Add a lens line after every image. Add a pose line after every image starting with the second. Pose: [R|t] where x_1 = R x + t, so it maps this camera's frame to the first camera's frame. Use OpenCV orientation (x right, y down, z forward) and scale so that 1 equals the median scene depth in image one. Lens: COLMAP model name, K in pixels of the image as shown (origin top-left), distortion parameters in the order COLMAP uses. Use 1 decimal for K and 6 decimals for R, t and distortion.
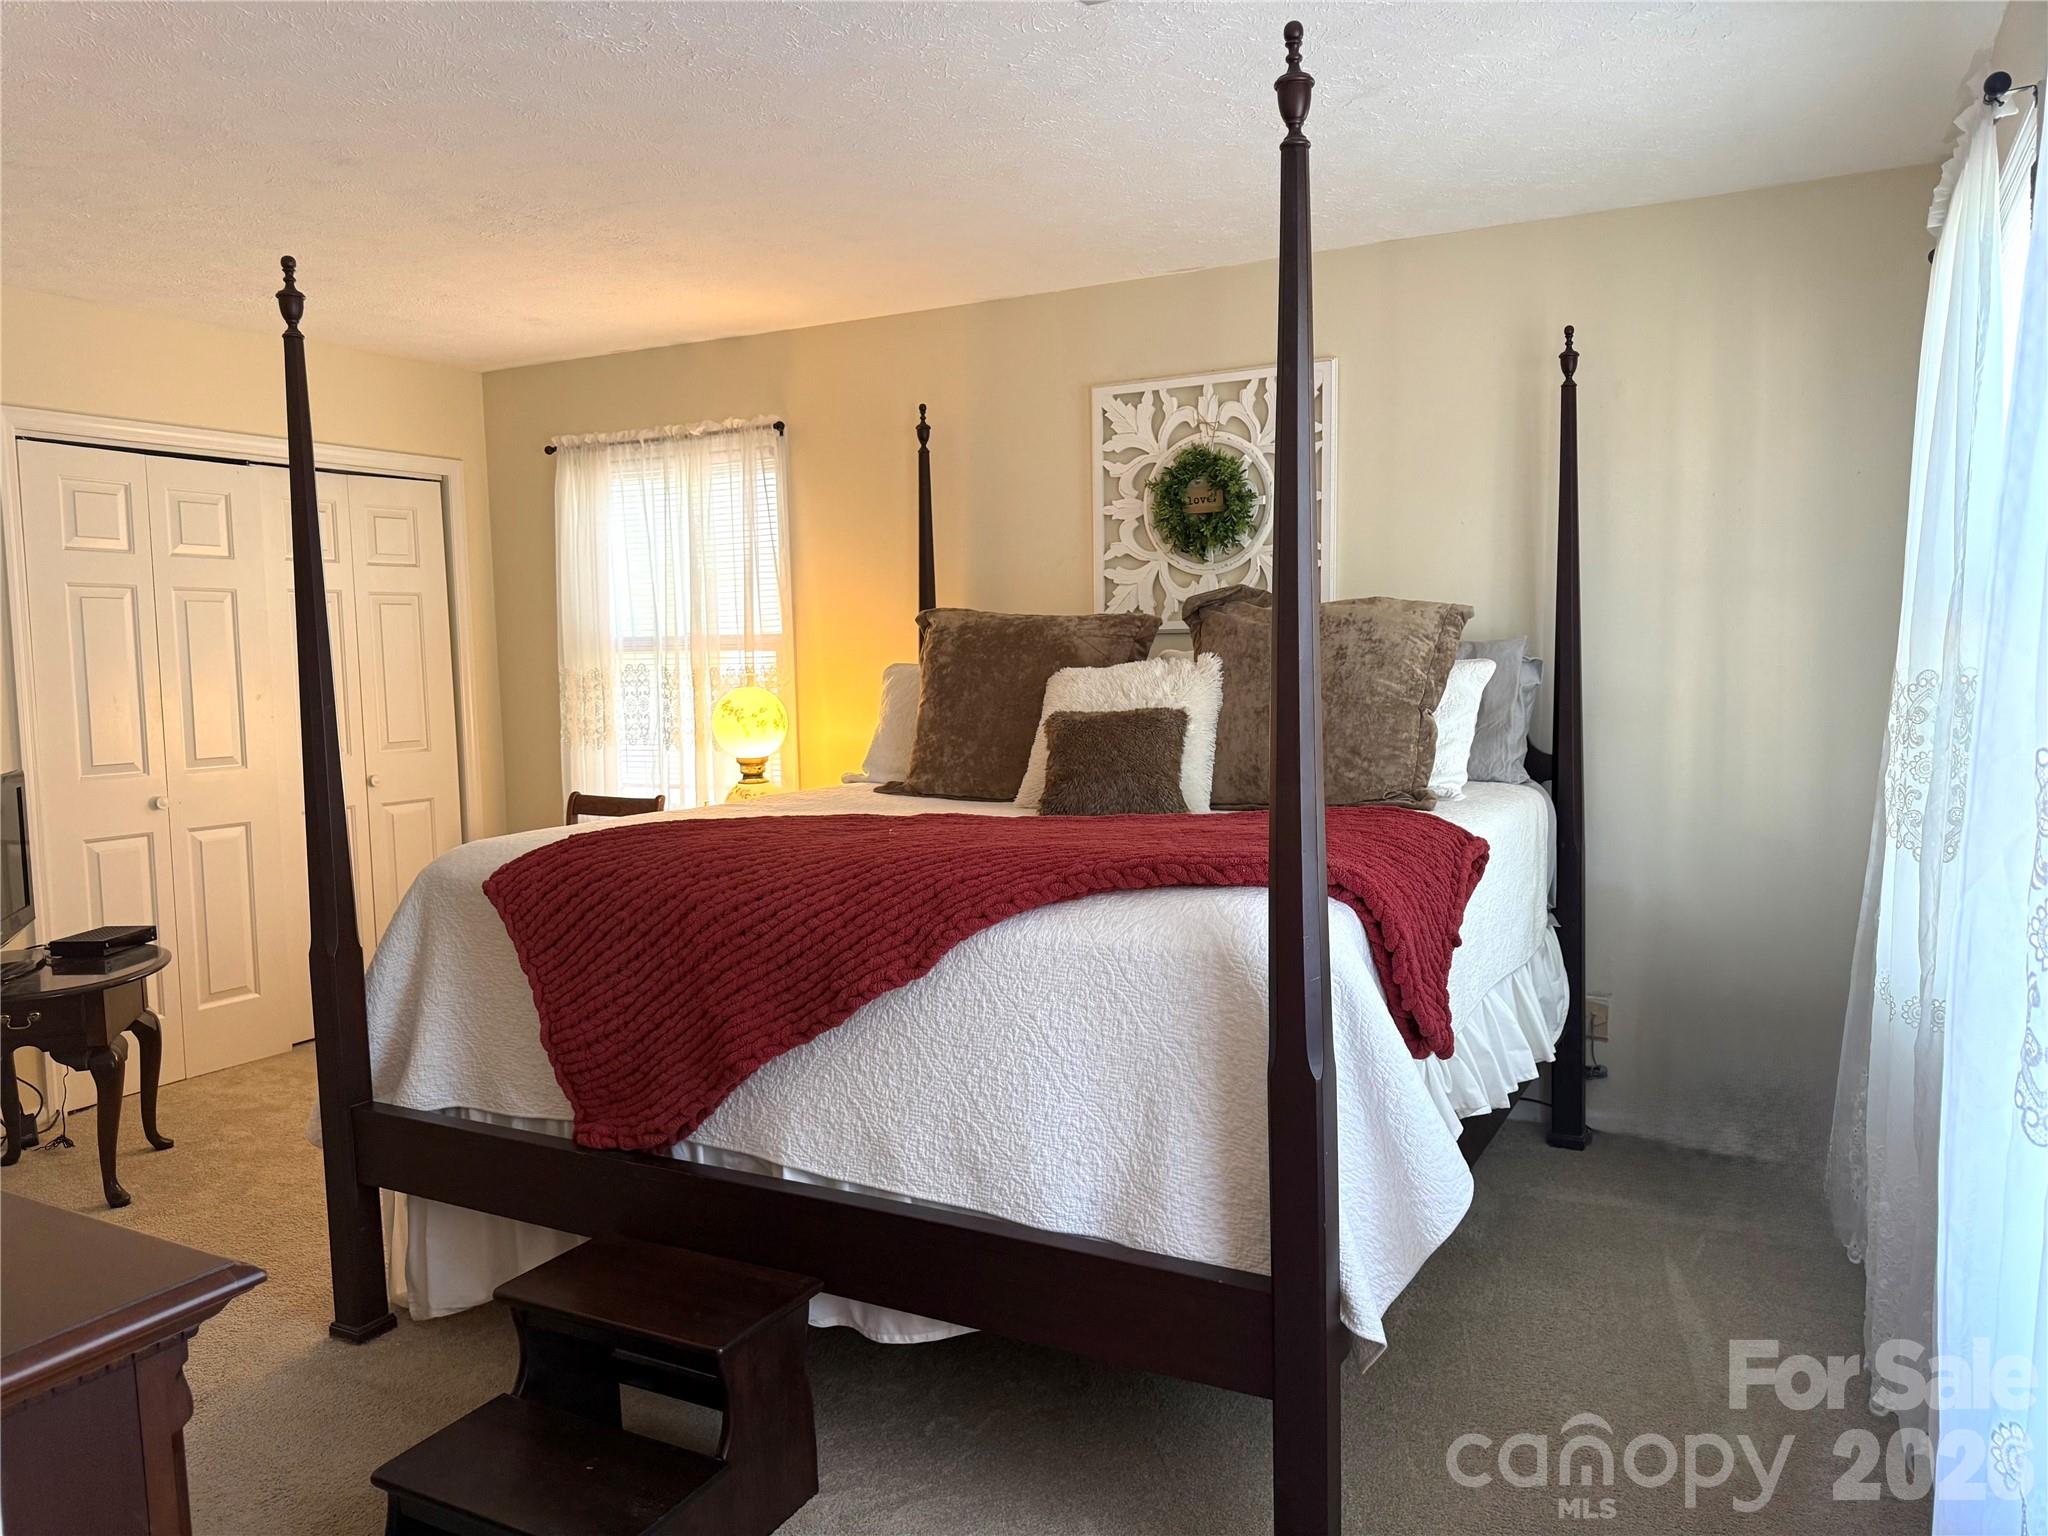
lens RADIAL K [[1443.1, 0, 1028.2], [0, 1443.1, 781.2], [0, 0, 1]] dist [0.060461, 0.000158]
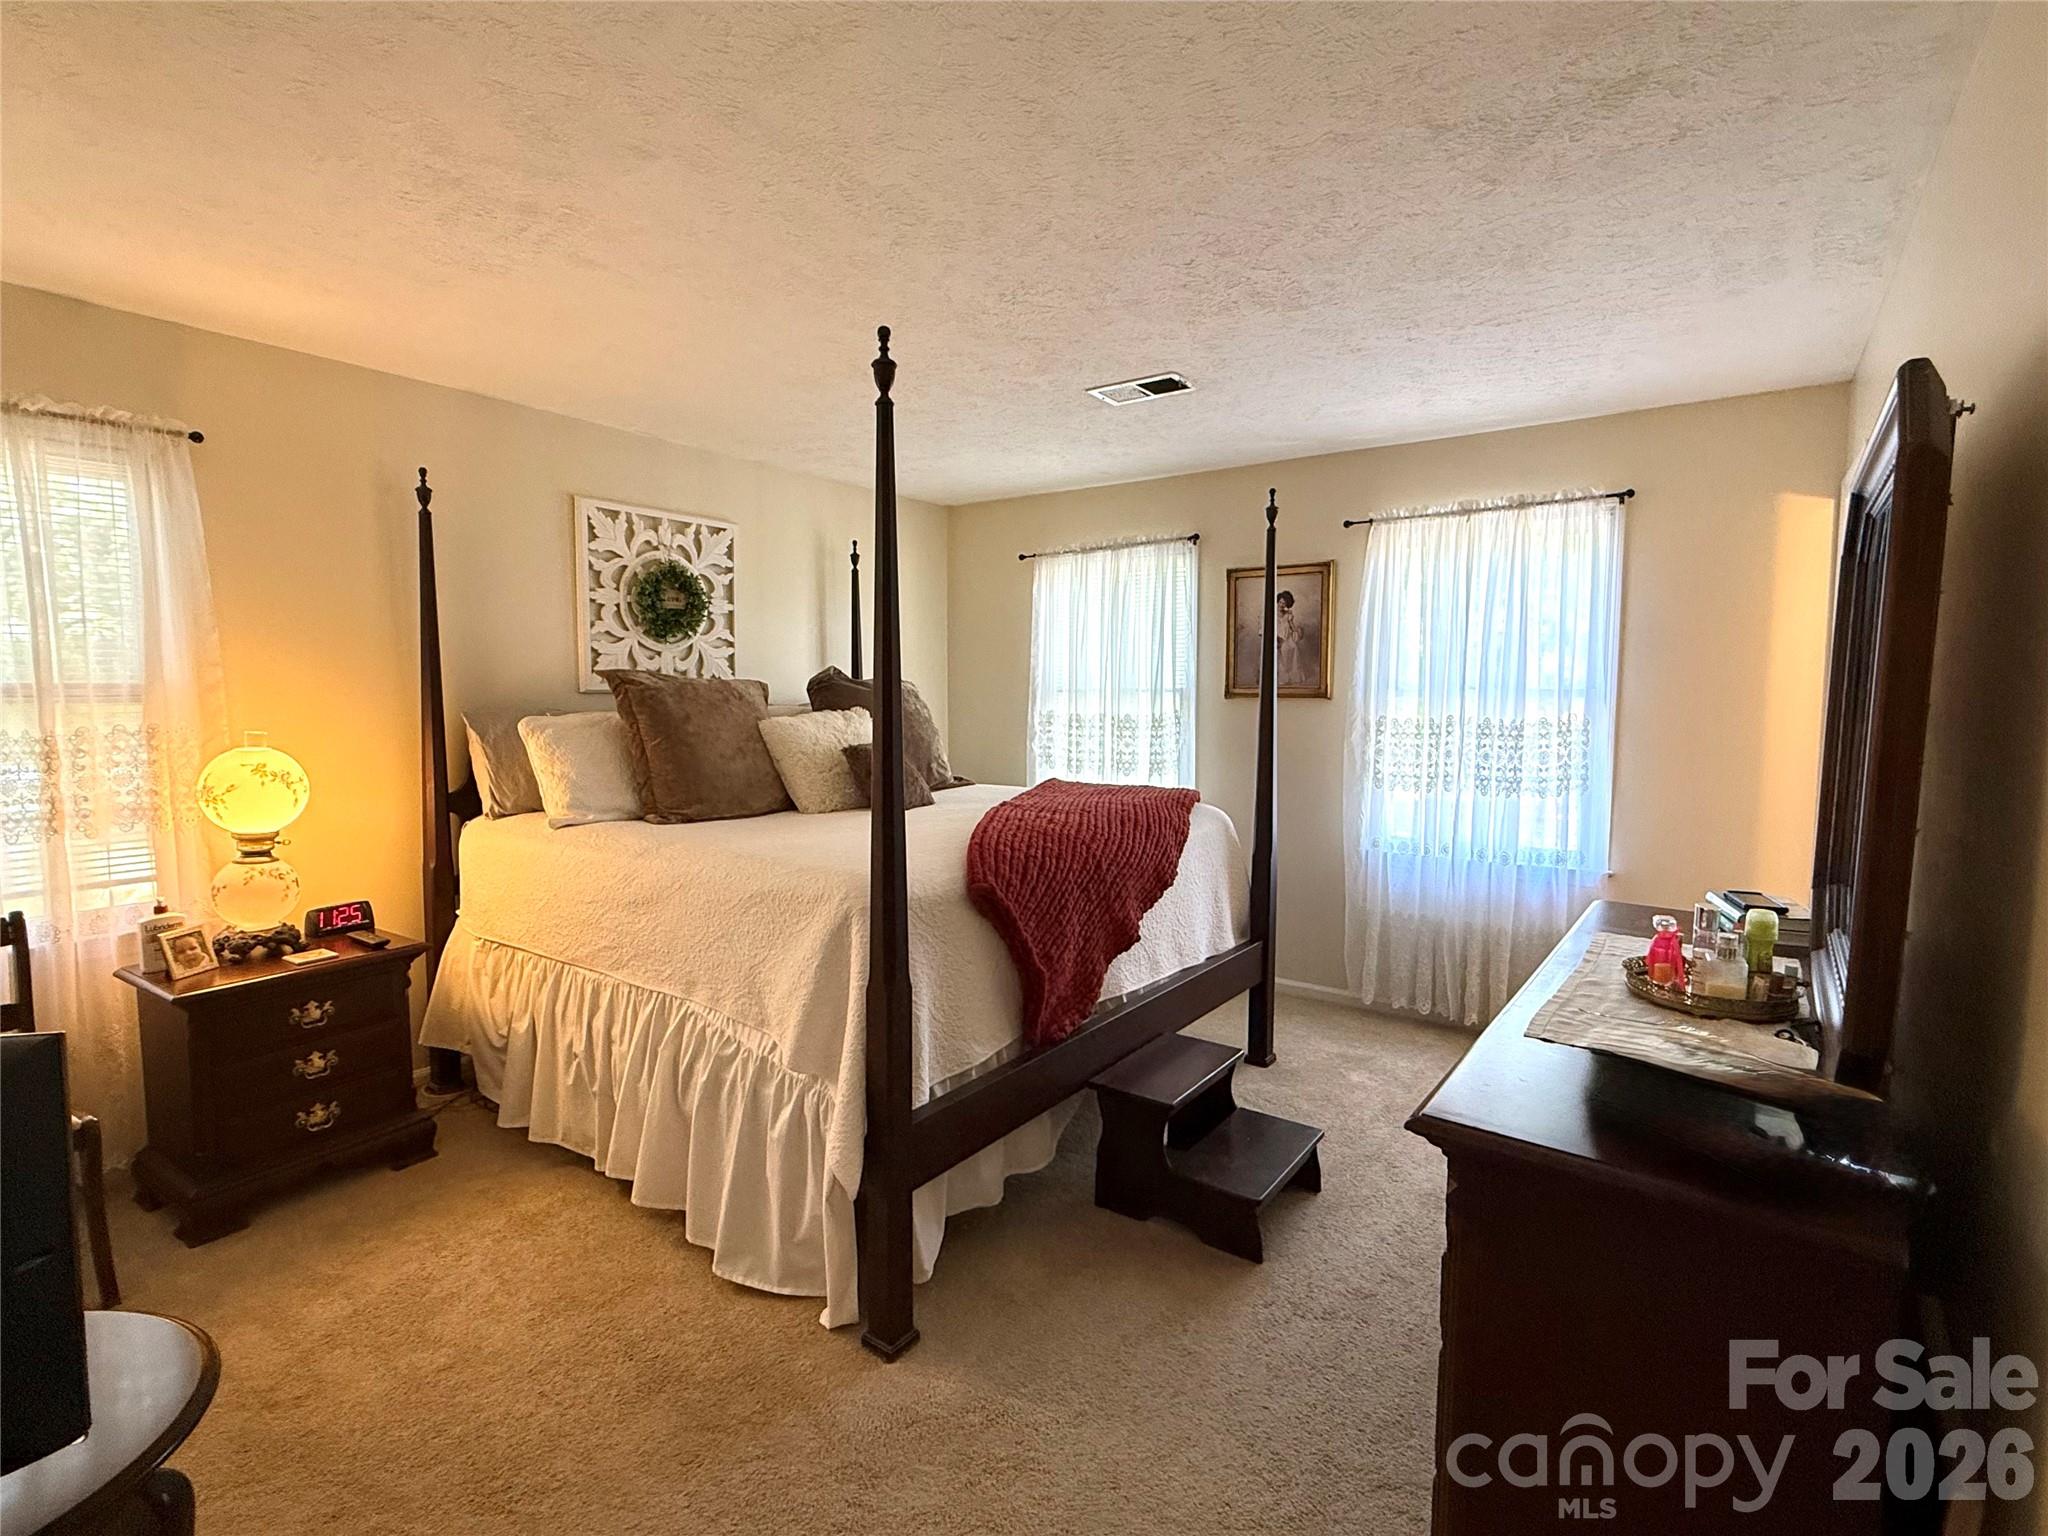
lens RADIAL K [[1021.0, 0, 1026.0], [0, 1021.0, 762.5], [0, 0, 1]] dist [-0.004828, -0.000731]
pose [[0.096701, -0.055892, 0.993743, -0.817517], [0.084462, 0.995281, 0.047759, -0.052751], [-0.991723, 0.079315, 0.100966, 0.551693]]
